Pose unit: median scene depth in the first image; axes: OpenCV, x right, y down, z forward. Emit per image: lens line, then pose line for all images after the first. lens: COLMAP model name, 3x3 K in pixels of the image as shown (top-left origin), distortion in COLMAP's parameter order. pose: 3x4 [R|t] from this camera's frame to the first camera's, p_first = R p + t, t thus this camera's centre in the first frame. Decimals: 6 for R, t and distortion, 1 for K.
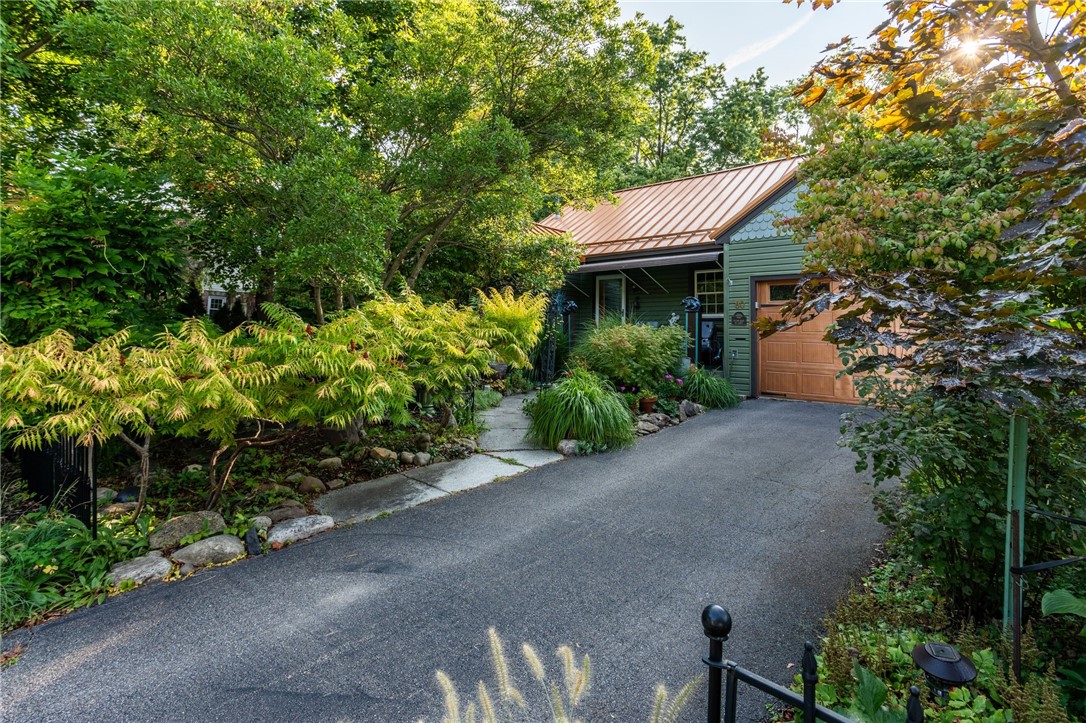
lens RADIAL K [[517.5, 0, 549.4], [0, 517.5, 287.5], [0, 0, 1]] dist [0.013361, -0.002154]
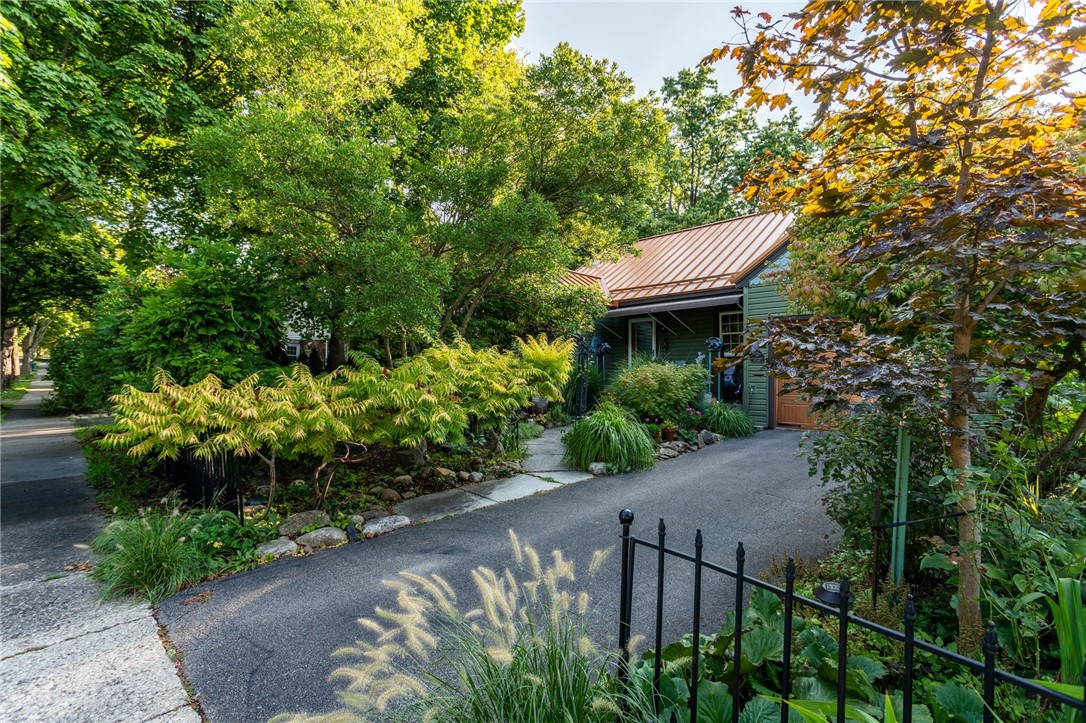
lens RADIAL K [[517.5, 0, 544.0], [0, 517.5, 365.2], [0, 0, 1]] dist [0.013361, -0.002154]
pose [[0.994594, -0.015290, -0.102704, 0.046769], [0.022667, 0.997215, 0.071055, -0.013944], [0.101332, -0.072999, 0.992171, -0.187963]]
